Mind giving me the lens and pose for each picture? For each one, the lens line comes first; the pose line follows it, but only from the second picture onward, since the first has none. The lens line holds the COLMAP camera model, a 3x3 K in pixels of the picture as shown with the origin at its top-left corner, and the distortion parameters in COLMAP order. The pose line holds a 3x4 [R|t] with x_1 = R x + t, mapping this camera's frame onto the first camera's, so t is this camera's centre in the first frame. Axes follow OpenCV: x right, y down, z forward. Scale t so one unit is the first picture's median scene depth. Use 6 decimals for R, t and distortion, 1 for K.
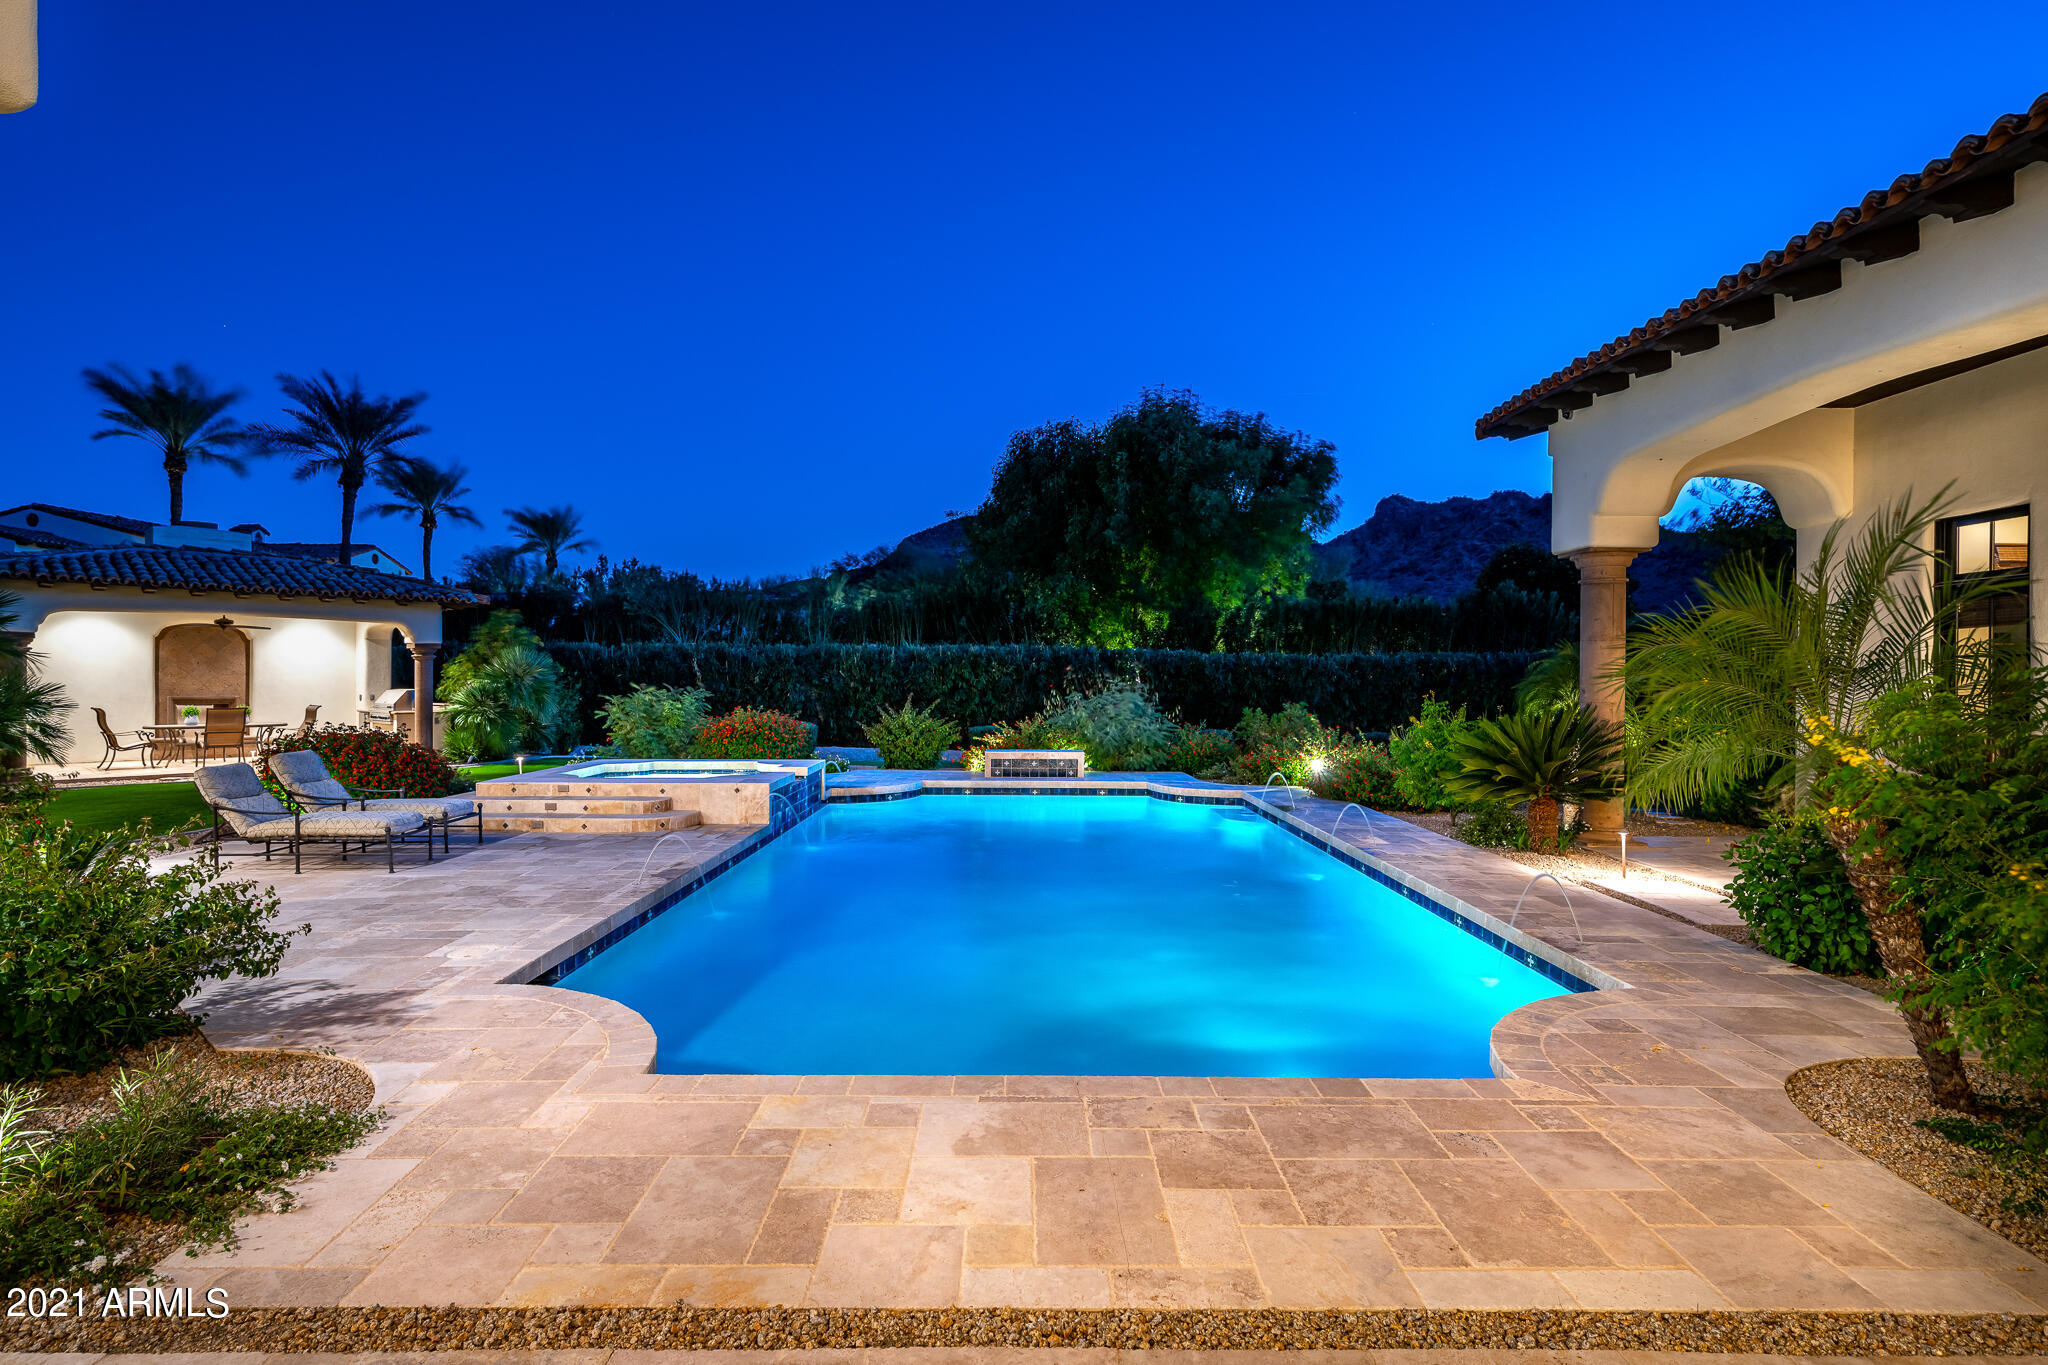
lens RADIAL K [[1055.6, 0, 1023.5], [0, 1055.6, 679.8], [0, 0, 1]] dist [0.004150, 0.000183]
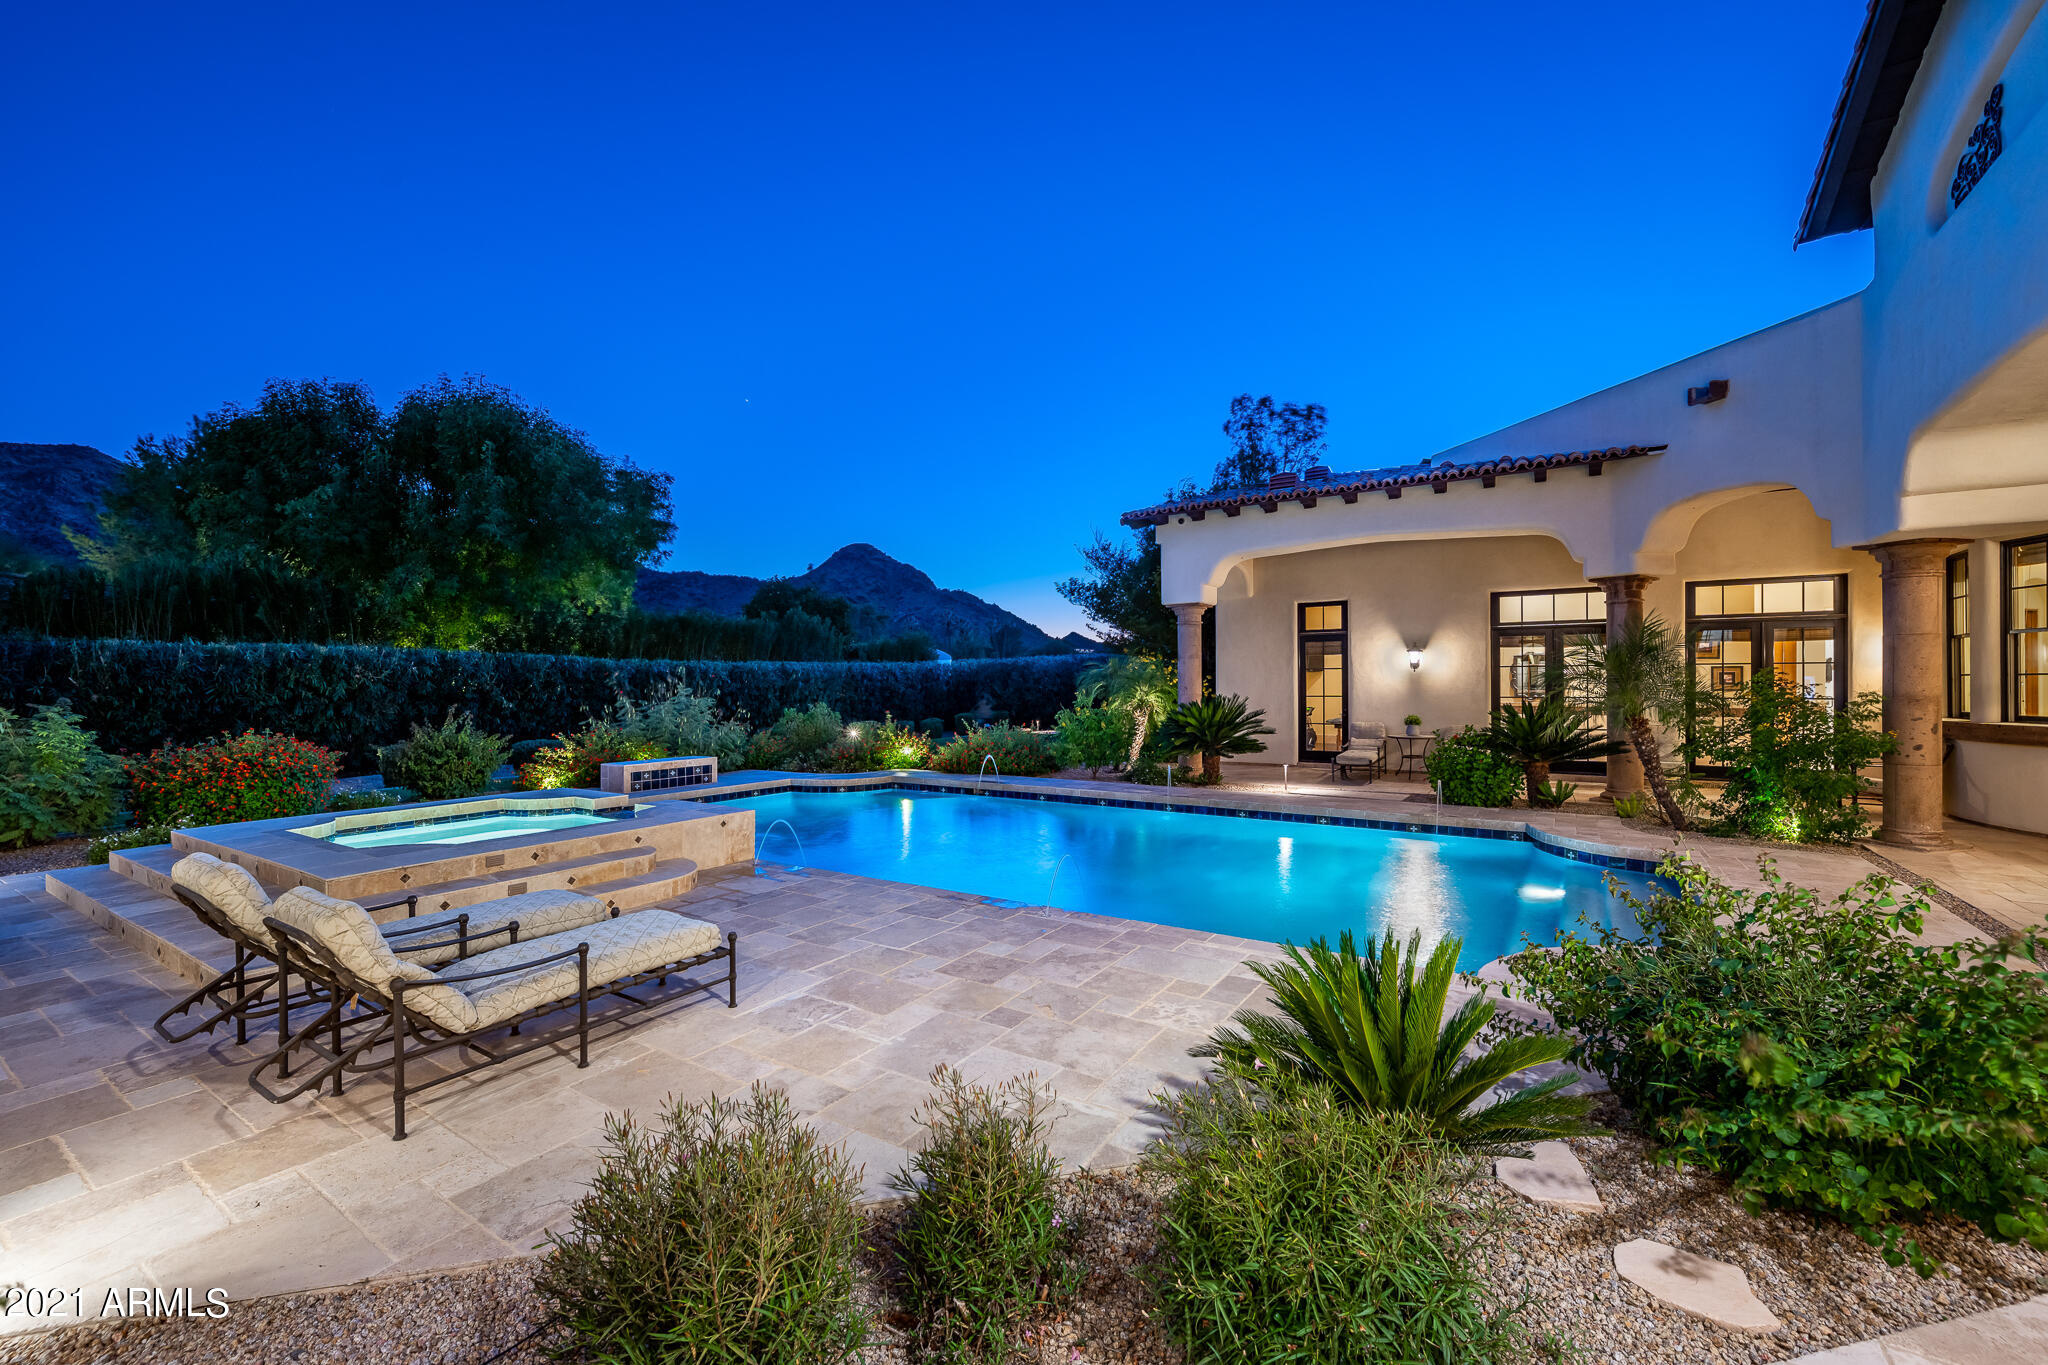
lens RADIAL K [[870.5, 0, 1024.7], [0, 870.5, 682.0], [0, 0, 1]] dist [0.004062, 0.000159]
pose [[0.558616, -0.008747, 0.829380, -0.465801], [0.010532, 0.999939, 0.003452, -0.002069], [-0.829360, 0.006807, 0.558674, 0.295561]]
